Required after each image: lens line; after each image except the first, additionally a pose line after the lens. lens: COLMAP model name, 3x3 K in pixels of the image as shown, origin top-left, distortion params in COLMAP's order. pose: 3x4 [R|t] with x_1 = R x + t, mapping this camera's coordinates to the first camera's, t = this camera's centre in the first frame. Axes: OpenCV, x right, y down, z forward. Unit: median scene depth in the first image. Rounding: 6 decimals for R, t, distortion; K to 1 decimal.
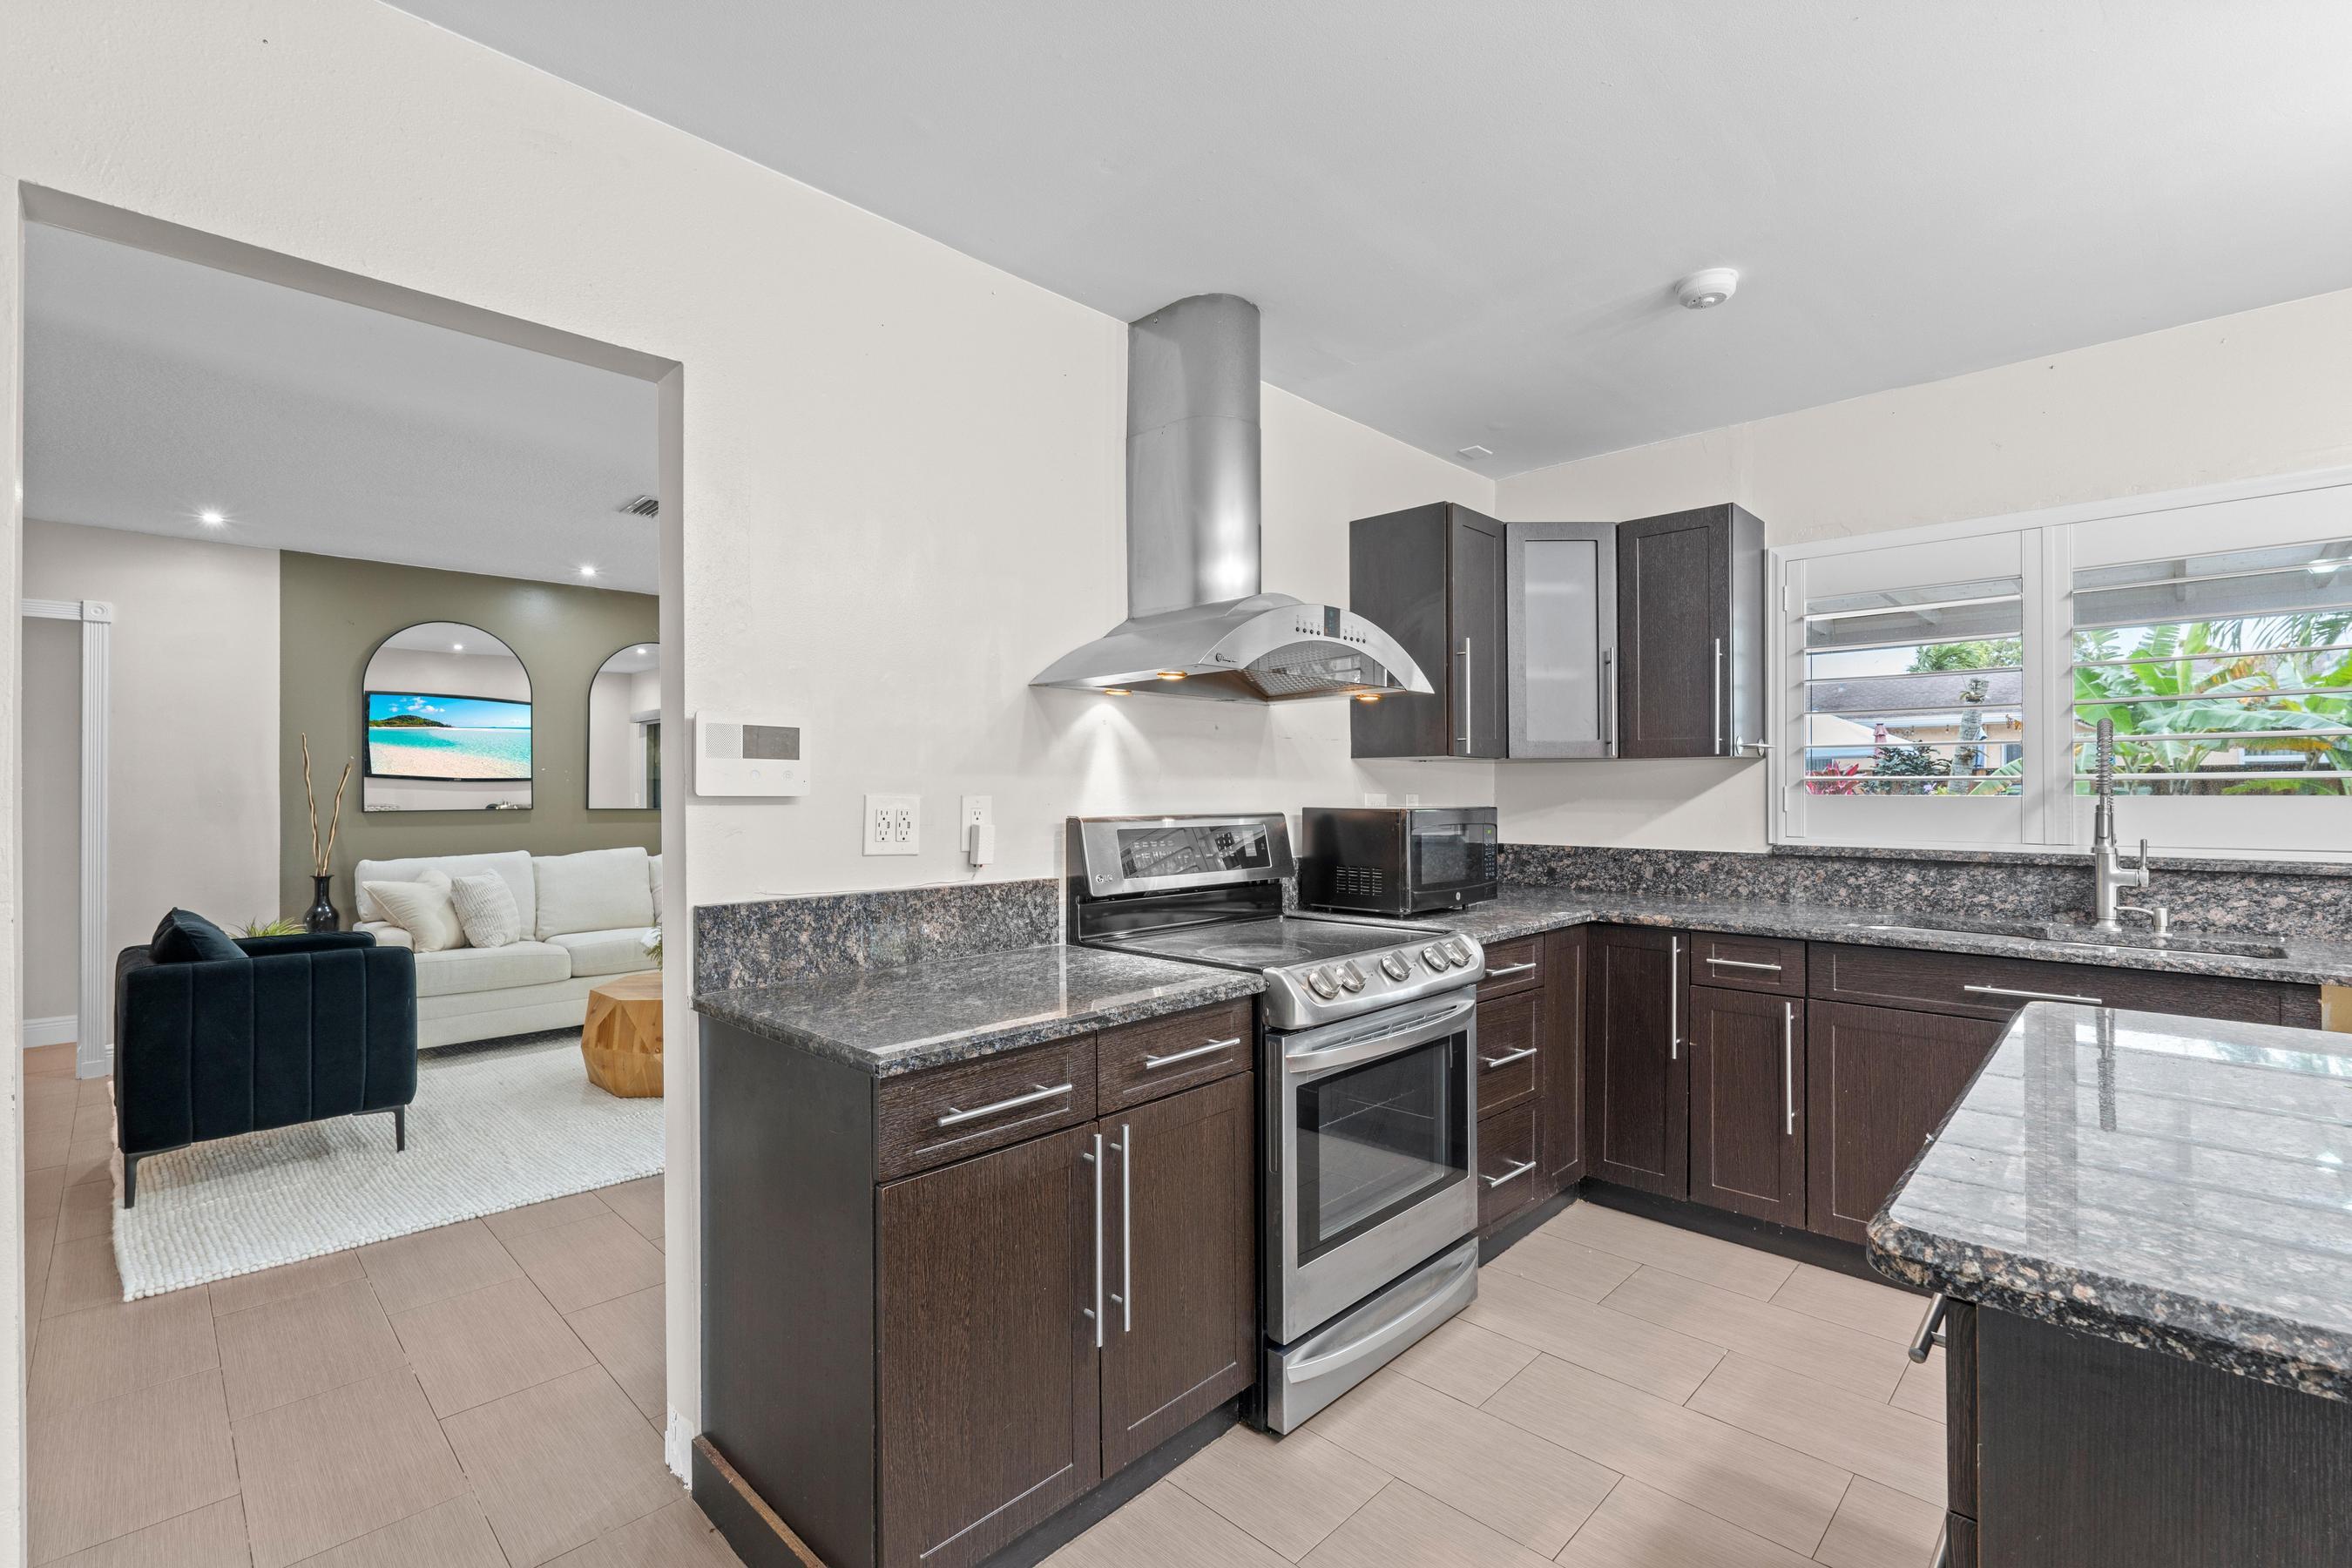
lens RADIAL K [[1035.2, 0, 1171.2], [0, 1035.2, 786.9], [0, 0, 1]] dist [-0.006819, 0.000564]
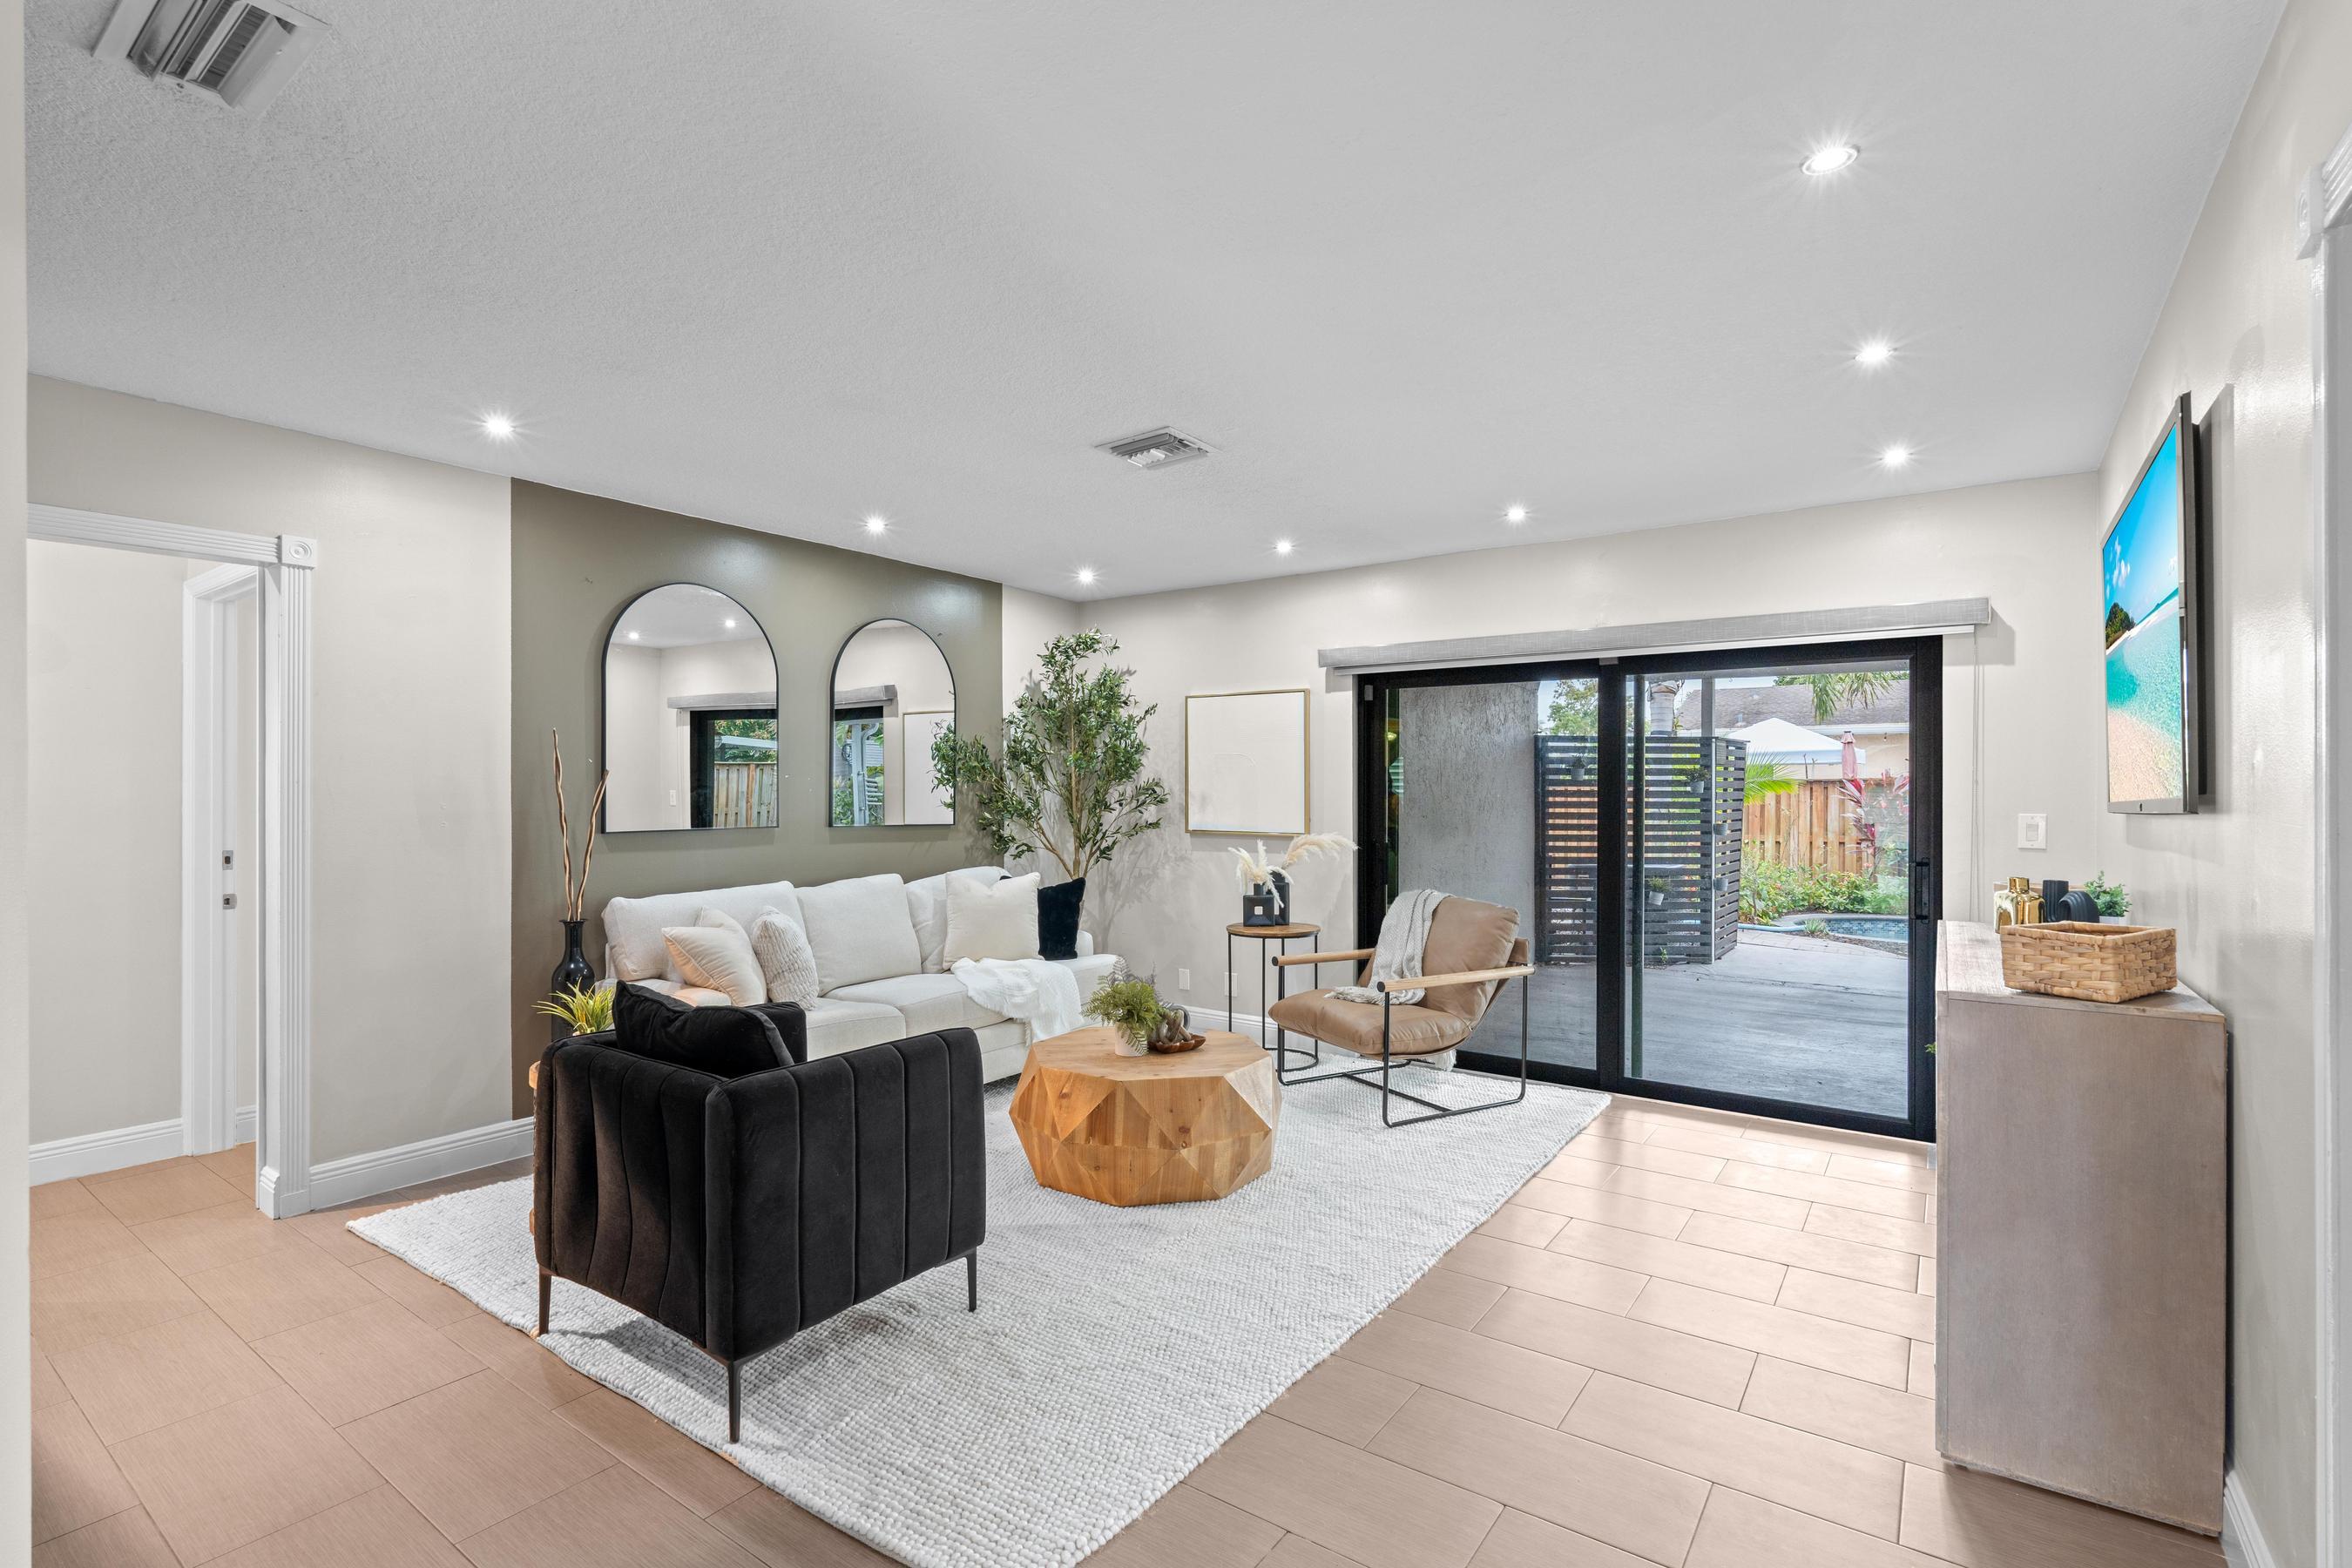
lens RADIAL K [[1106.6, 0, 1176.0], [0, 1106.6, 784.0], [0, 0, 1]] dist [0.000377, 0.000006]
pose [[0.987377, 0.003491, 0.158349, -0.968605], [-0.003869, 0.999990, 0.002078, -0.027731], [-0.158340, -0.002665, 0.987381, 0.272395]]
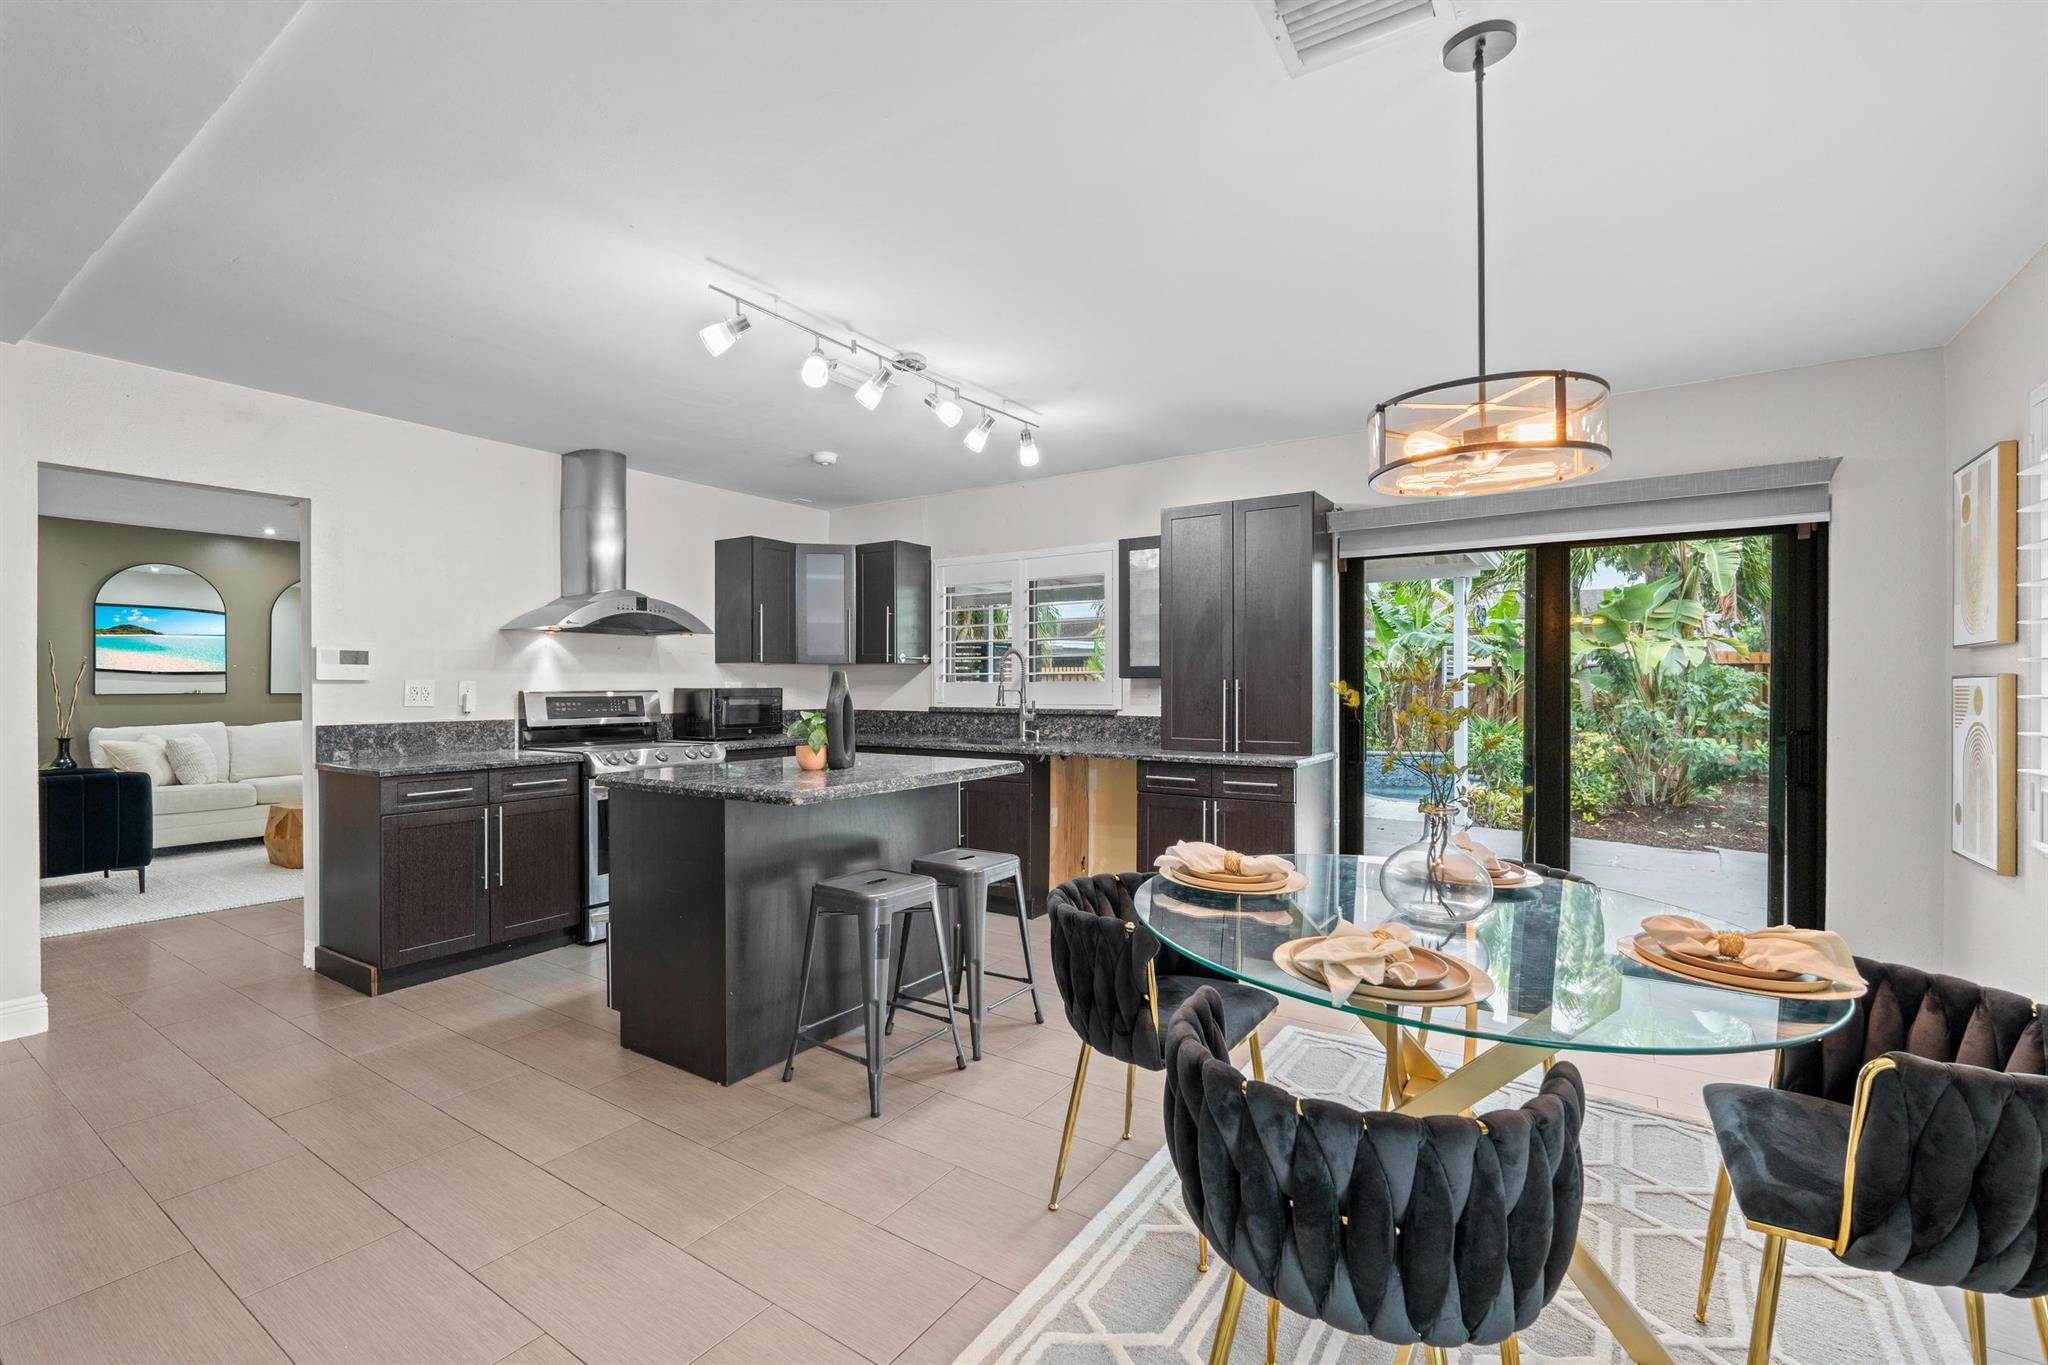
lens RADIAL K [[896.2, 0, 1024.8], [0, 896.2, 683.2], [0, 0, 1]] dist [-0.005198, -0.000238]
pose [[0.982942, 0.000604, 0.183916, 0.533516], [-0.000935, 0.999998, 0.001714, 0.007847], [-0.183915, -0.001857, 0.982940, -0.923725]]
